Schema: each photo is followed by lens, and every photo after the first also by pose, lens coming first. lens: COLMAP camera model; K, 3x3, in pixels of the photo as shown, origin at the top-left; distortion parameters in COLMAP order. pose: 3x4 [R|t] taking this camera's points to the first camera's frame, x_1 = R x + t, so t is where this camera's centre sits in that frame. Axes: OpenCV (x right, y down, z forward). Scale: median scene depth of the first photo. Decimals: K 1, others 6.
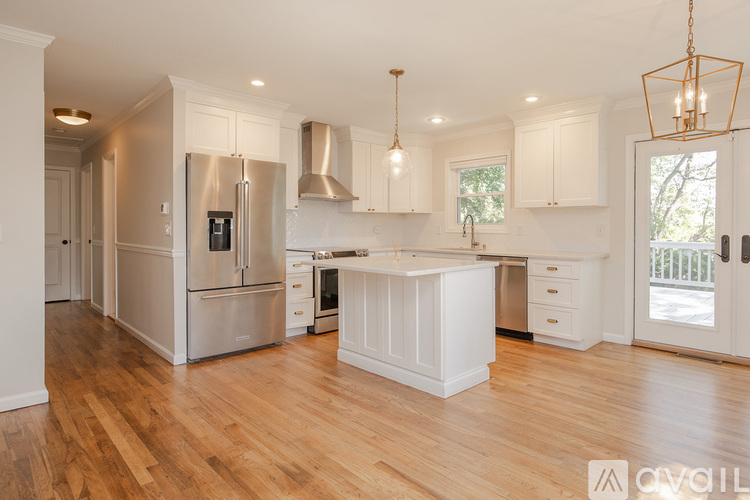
lens RADIAL K [[435.2, 0, 385.0], [0, 435.2, 227.2], [0, 0, 1]] dist [-0.000793, -0.001494]
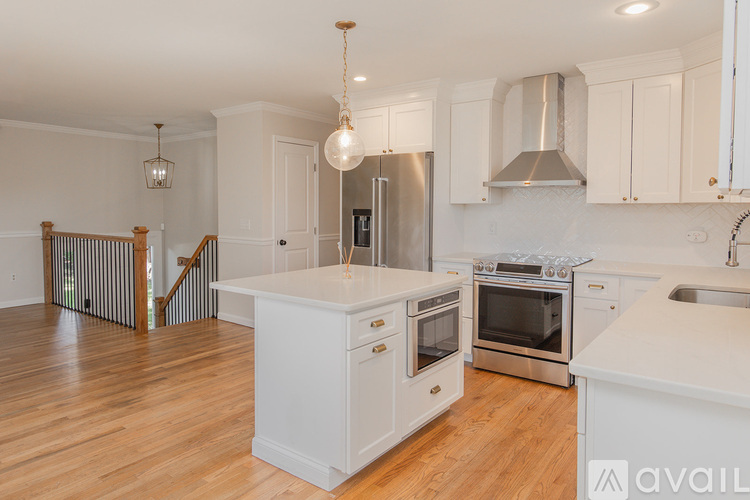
lens RADIAL K [[486.2, 0, 347.7], [0, 486.2, 226.1], [0, 0, 1]] dist [0.004172, 0.001311]
pose [[0.127698, 0.040029, -0.991005, 0.780390], [-0.001170, 0.999191, 0.040208, -0.043023], [0.991812, -0.003976, 0.127641, 0.813560]]
